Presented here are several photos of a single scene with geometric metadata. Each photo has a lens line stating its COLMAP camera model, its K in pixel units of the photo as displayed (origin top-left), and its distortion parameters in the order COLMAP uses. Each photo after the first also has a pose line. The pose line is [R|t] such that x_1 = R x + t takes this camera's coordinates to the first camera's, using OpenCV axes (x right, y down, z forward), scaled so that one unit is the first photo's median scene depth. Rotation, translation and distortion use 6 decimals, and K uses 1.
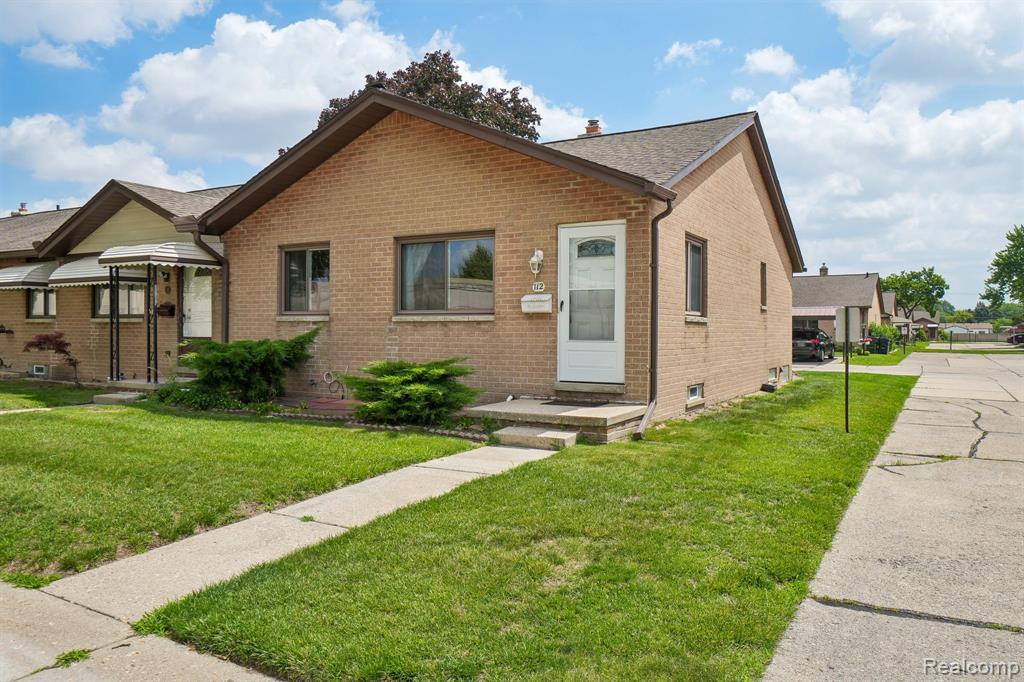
lens RADIAL K [[764.5, 0, 513.1], [0, 764.5, 337.8], [0, 0, 1]] dist [0.010775, 0.003092]
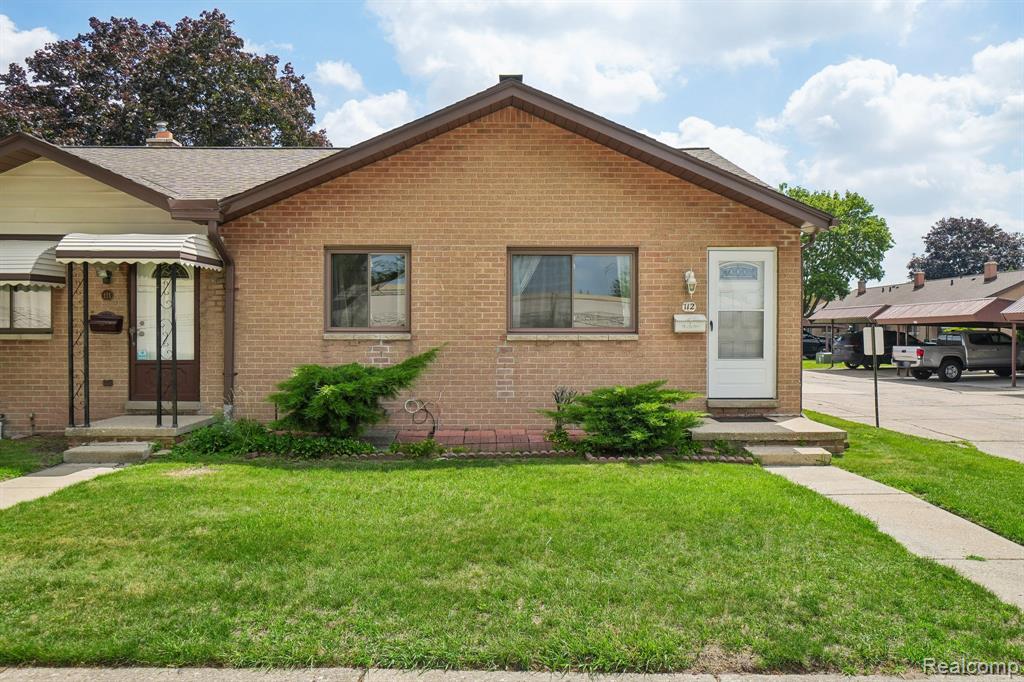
lens RADIAL K [[764.5, 0, 512.4], [0, 764.5, 339.7], [0, 0, 1]] dist [0.010775, 0.003092]
pose [[0.846665, -0.009637, 0.532039, -0.652300], [0.007560, 0.999953, 0.006082, -0.028449], [-0.532072, -0.001128, 0.846698, 0.241611]]
